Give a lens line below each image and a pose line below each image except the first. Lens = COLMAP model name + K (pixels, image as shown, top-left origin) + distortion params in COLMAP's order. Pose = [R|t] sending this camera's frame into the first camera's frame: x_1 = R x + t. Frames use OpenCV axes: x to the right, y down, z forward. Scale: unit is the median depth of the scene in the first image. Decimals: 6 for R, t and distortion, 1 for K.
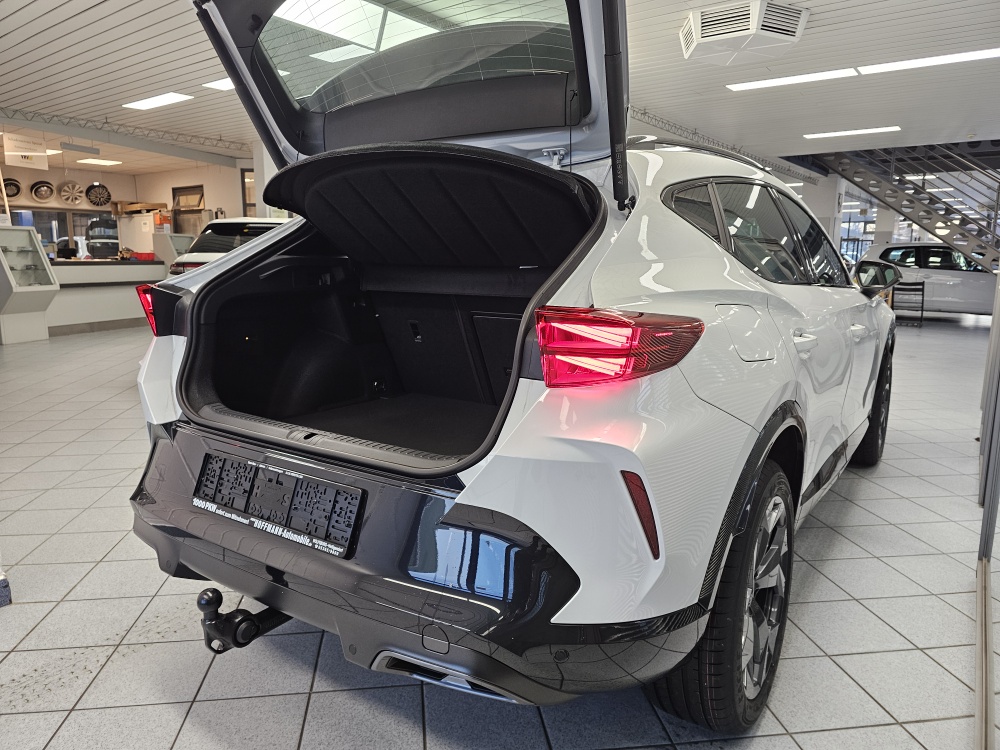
lens RADIAL K [[672.5, 0, 500.0], [0, 672.5, 375.0], [0, 0, 1]] dist [0.054210, -0.056376]
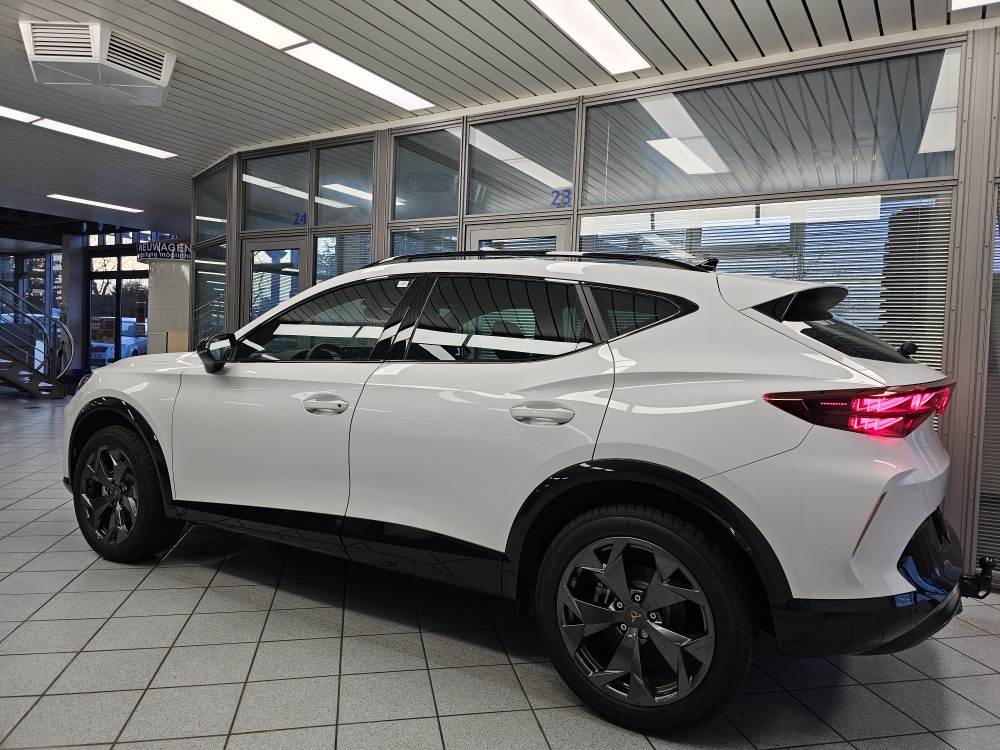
lens RADIAL K [[673.9, 0, 505.1], [0, 673.9, 370.0], [0, 0, 1]] dist [0.049132, -0.055384]
pose [[-0.080776, -0.042450, 0.995828, -0.436797], [0.131909, 0.989850, 0.052895, -0.085001], [-0.987965, 0.135631, -0.074356, 0.495976]]
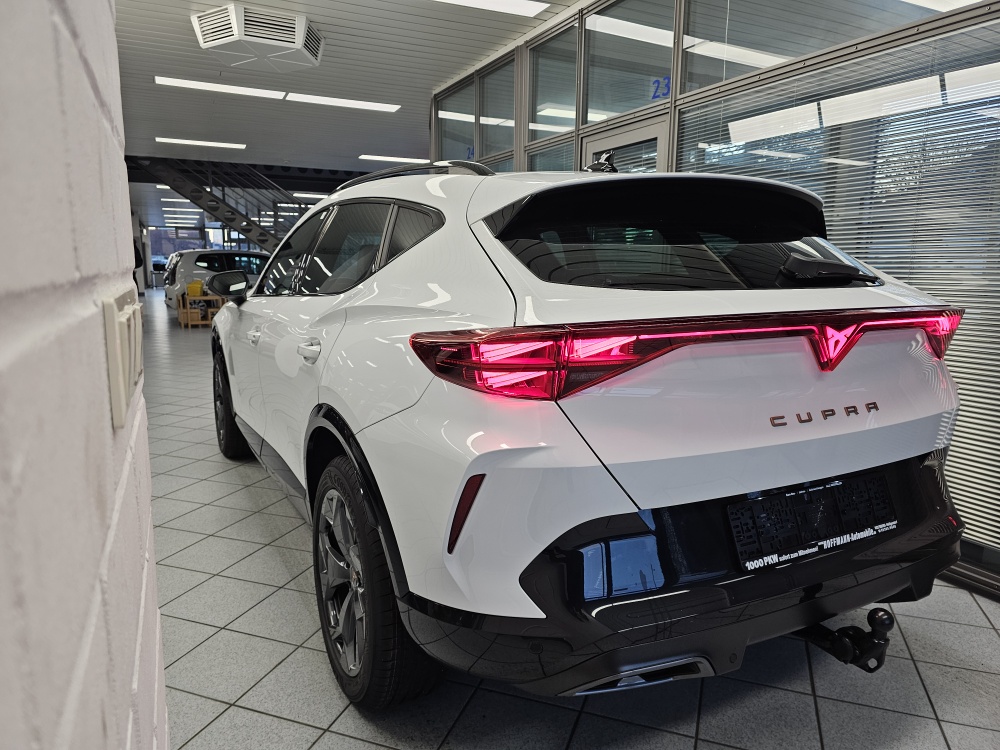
lens RADIAL K [[673.9, 0, 505.1], [0, 673.9, 370.0], [0, 0, 1]] dist [0.049132, -0.055384]
pose [[0.457251, -0.138501, 0.878487, -0.335647], [0.149696, 0.985691, 0.077486, -0.043006], [-0.876649, 0.096076, 0.471441, 0.217351]]
